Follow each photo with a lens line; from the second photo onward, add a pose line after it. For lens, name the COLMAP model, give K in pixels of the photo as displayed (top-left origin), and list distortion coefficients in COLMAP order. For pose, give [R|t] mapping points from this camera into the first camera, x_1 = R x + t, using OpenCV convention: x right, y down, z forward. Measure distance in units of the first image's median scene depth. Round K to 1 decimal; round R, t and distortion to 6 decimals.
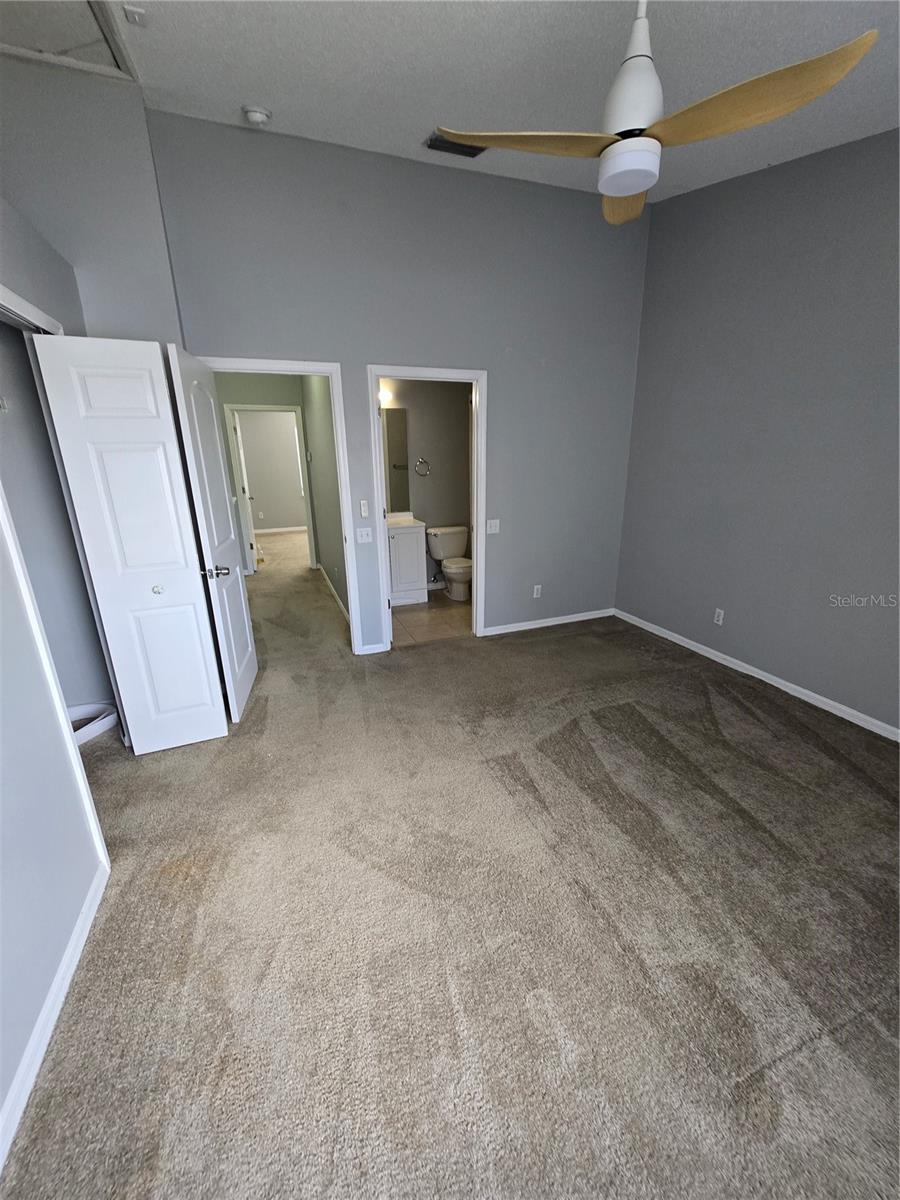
lens RADIAL K [[487.4, 0, 448.9], [0, 487.4, 608.6], [0, 0, 1]] dist [-0.000219, 0.000241]
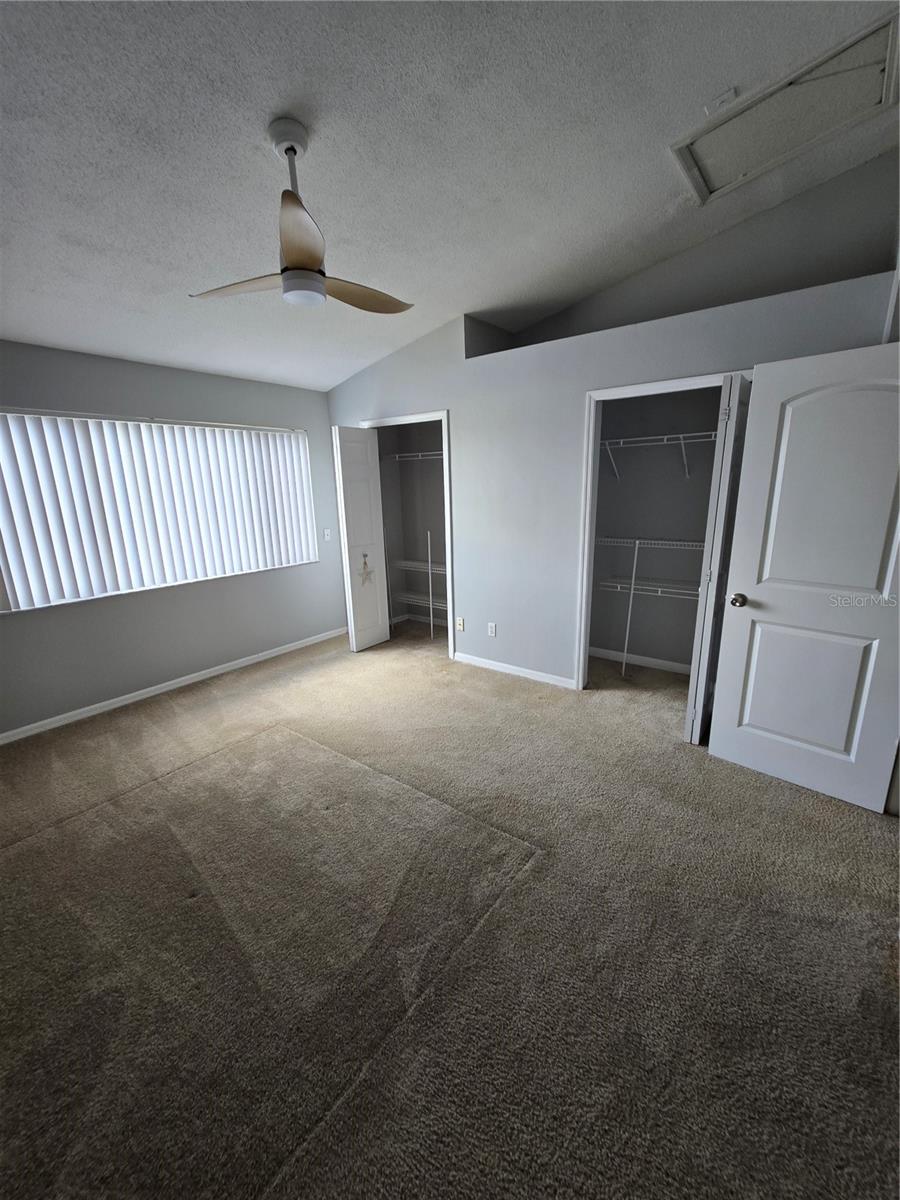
lens RADIAL K [[487.4, 0, 452.0], [0, 487.4, 603.4], [0, 0, 1]] dist [-0.000219, 0.000241]
pose [[-0.833927, 0.164907, -0.526661, 0.445736], [-0.137185, 0.862414, 0.487260, -0.415612], [0.534552, 0.478589, -0.696568, 1.256743]]
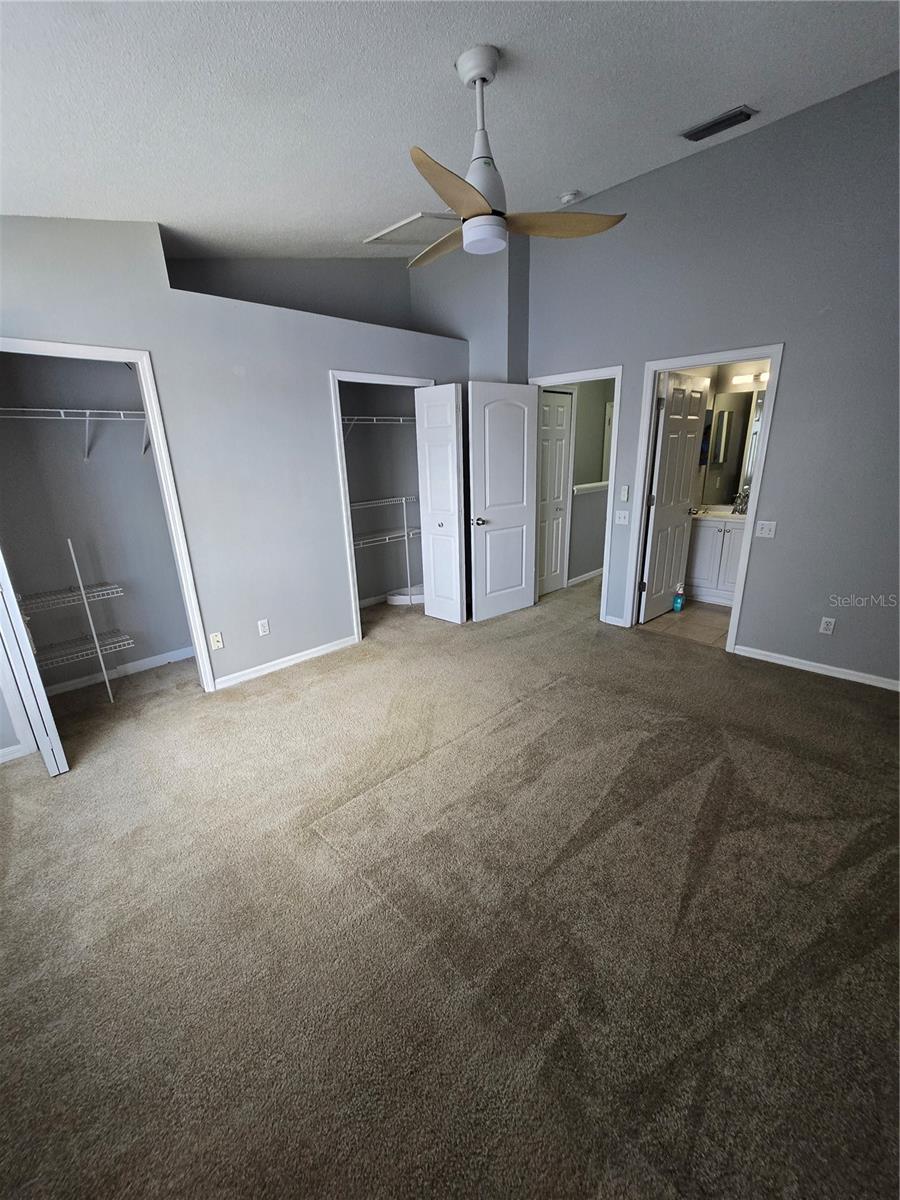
lens RADIAL K [[487.4, 0, 452.4], [0, 487.4, 603.9], [0, 0, 1]] dist [-0.000219, 0.000241]
pose [[0.415534, 0.279724, -0.865498, 0.857084], [-0.255151, 0.949180, 0.184269, -0.086009], [0.873058, 0.144263, 0.465788, 0.216204]]
